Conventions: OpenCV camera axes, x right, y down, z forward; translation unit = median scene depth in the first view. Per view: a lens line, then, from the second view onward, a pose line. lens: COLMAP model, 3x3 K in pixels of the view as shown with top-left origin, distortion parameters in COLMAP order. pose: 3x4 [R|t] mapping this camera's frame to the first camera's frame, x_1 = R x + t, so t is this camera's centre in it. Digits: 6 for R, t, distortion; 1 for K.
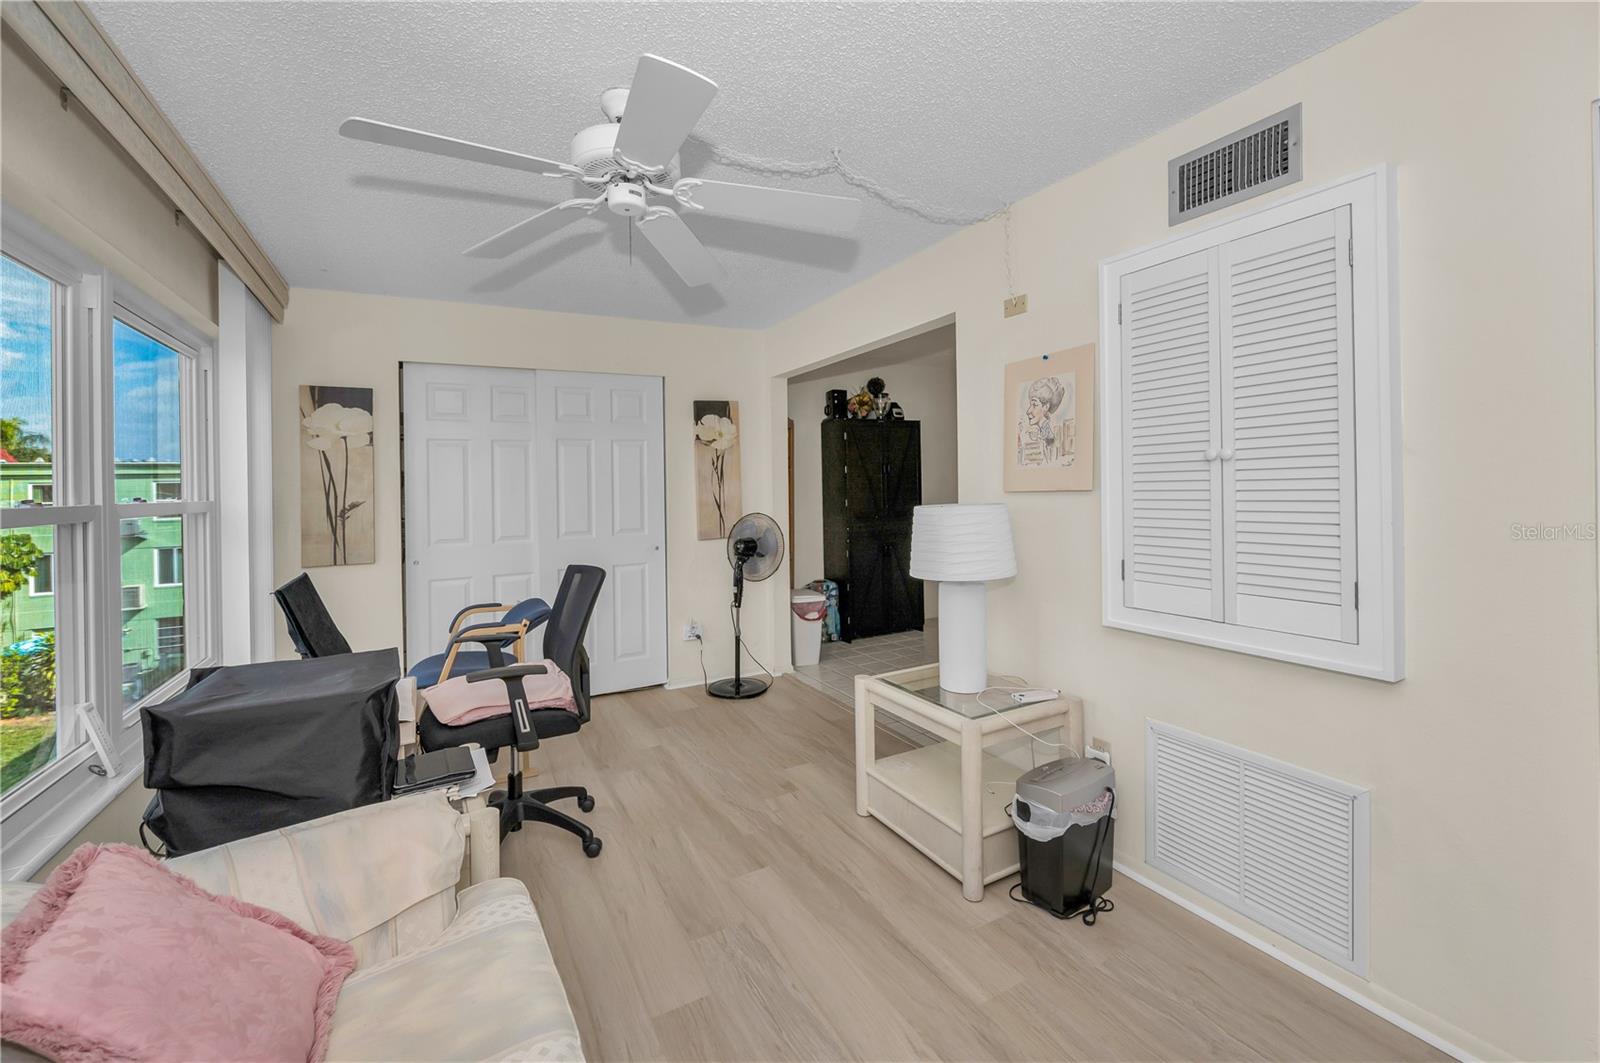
lens RADIAL K [[647.6, 0, 804.8], [0, 647.6, 479.4], [0, 0, 1]] dist [-0.000084, 0.000087]
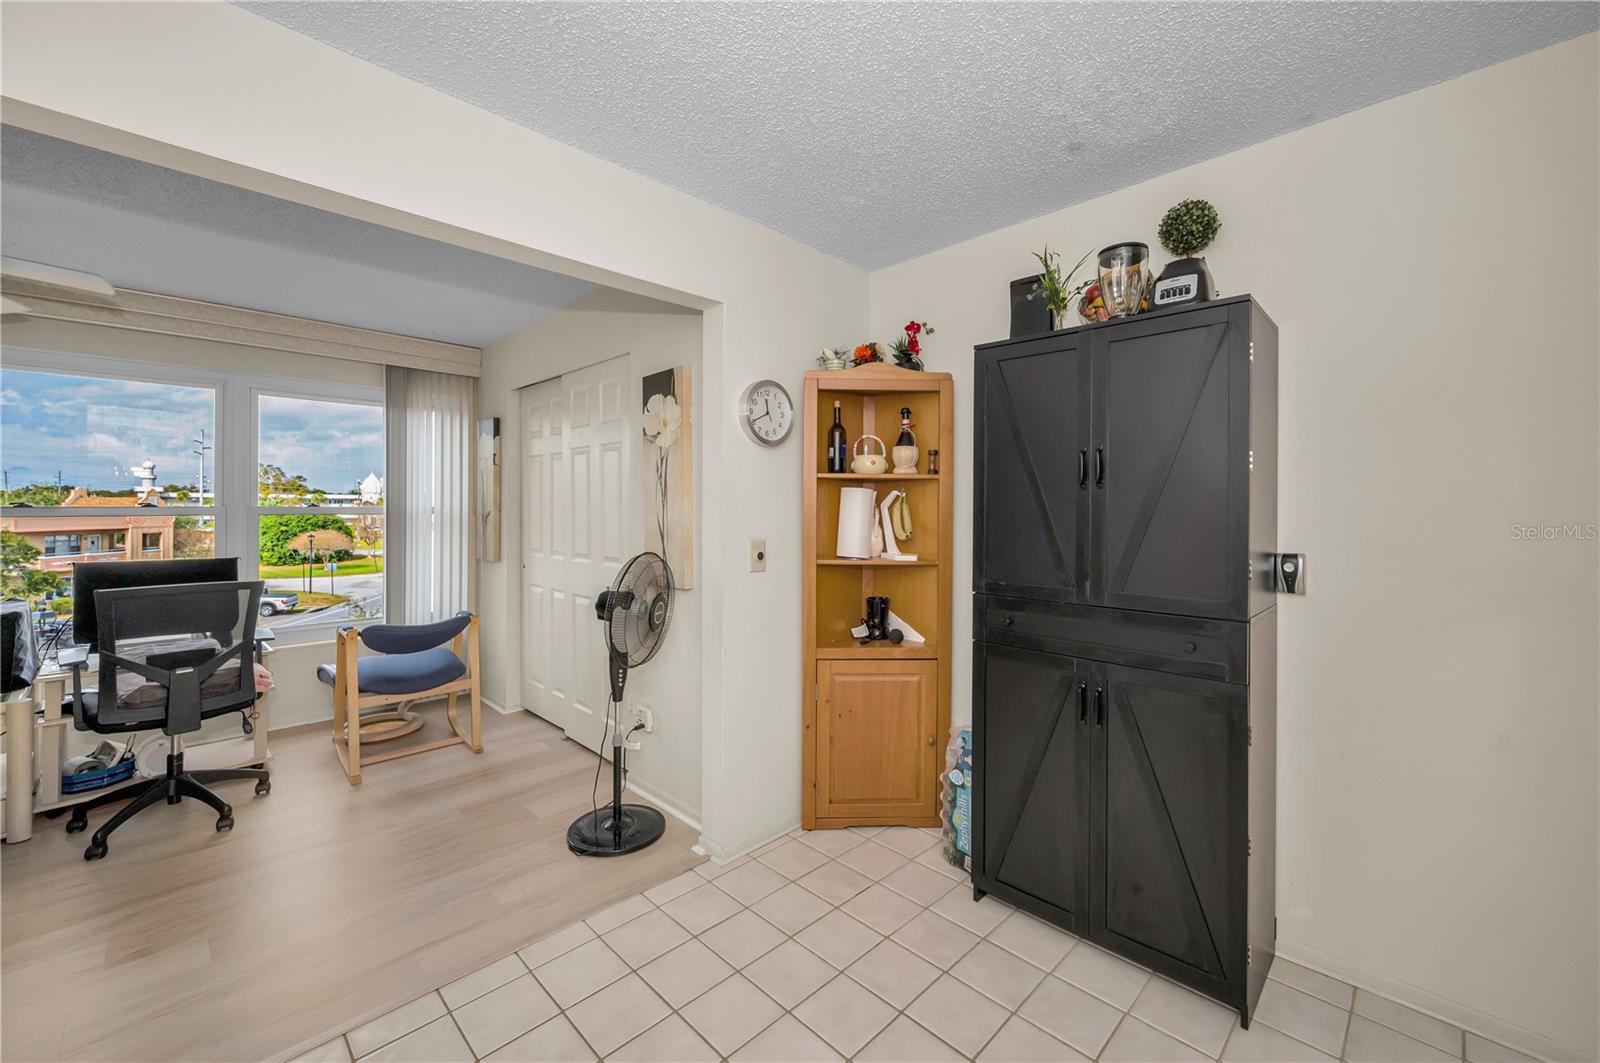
lens RADIAL K [[649.9, 0, 815.9], [0, 649.9, 507.2], [0, 0, 1]] dist [0.001198, 0.000025]
pose [[0.290089, 0.027127, -0.956615, 0.599567], [-0.004353, 0.999625, 0.027027, -0.006357], [0.956990, -0.003676, 0.290098, 1.100244]]
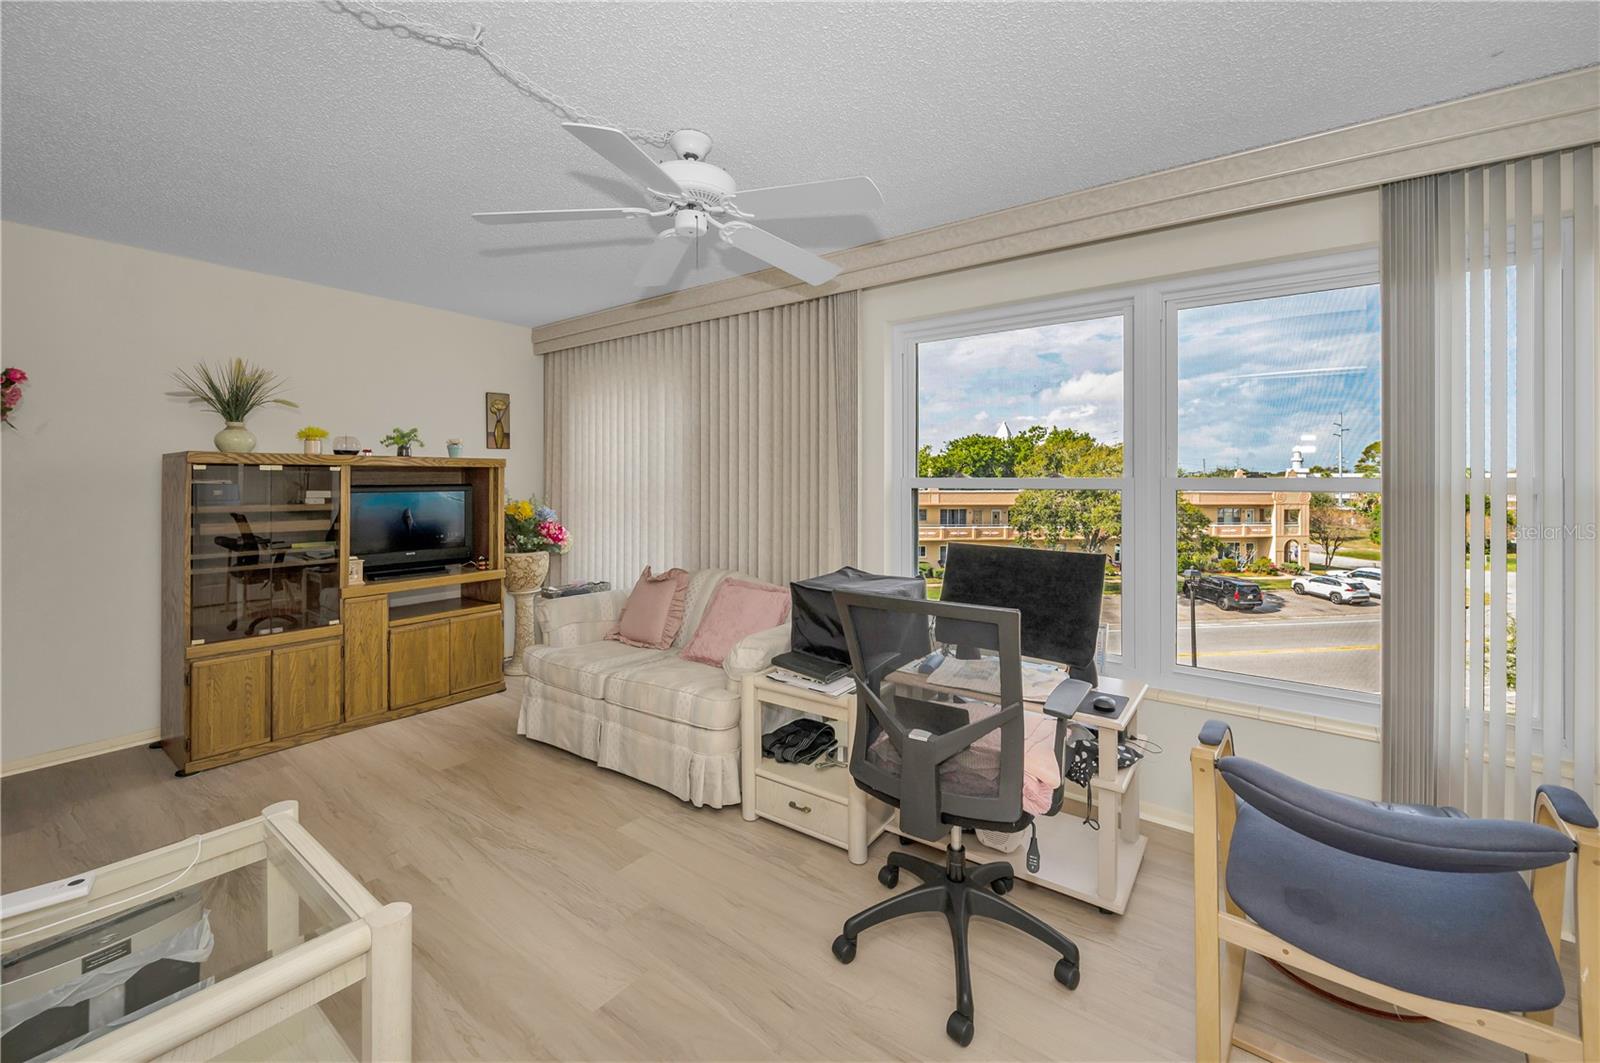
lens RADIAL K [[647.6, 0, 804.8], [0, 647.6, 479.4], [0, 0, 1]] dist [-0.000084, 0.000087]
pose [[-0.915561, 0.018103, -0.401771, 0.003832], [0.018717, 0.999822, 0.002398, 0.013329], [0.401743, -0.005324, -0.915737, 1.017705]]
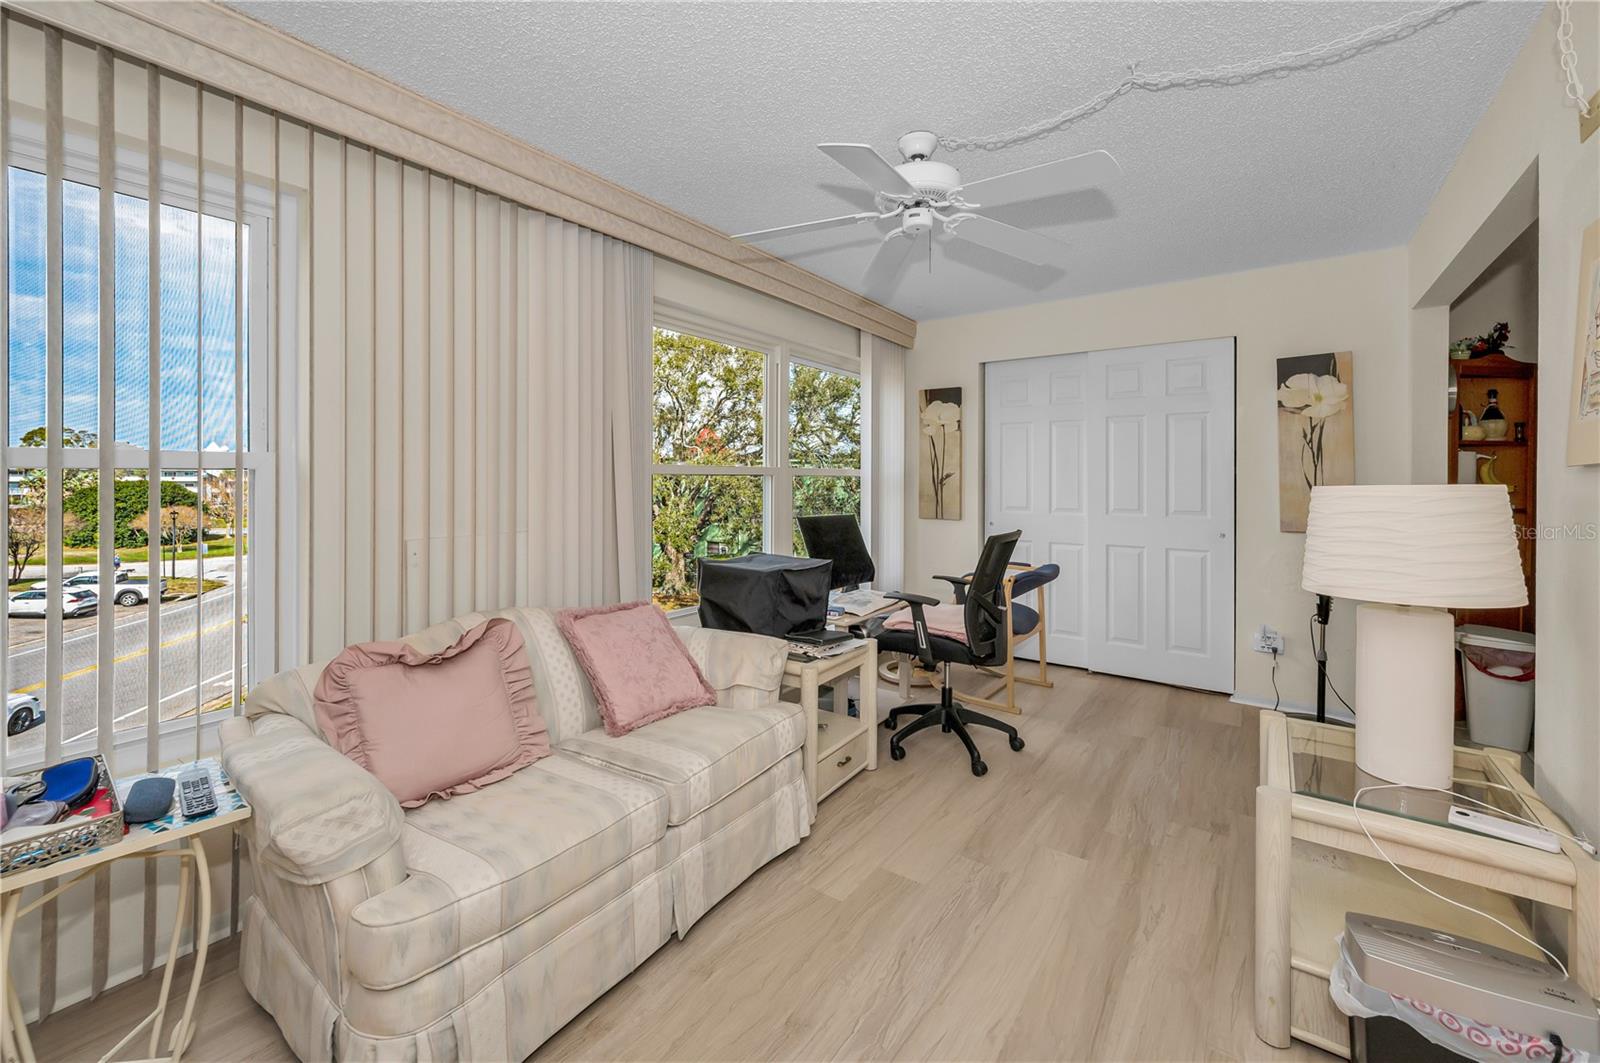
lens RADIAL K [[660.2, 0, 808.7], [0, 660.2, 473.2], [0, 0, 1]] dist [-0.000681, -0.000190]
pose [[0.433766, 0.017498, -0.900855, 0.363433], [-0.006940, 0.999847, 0.016079, 0.013541], [0.900999, -0.000722, 0.433821, 0.129100]]
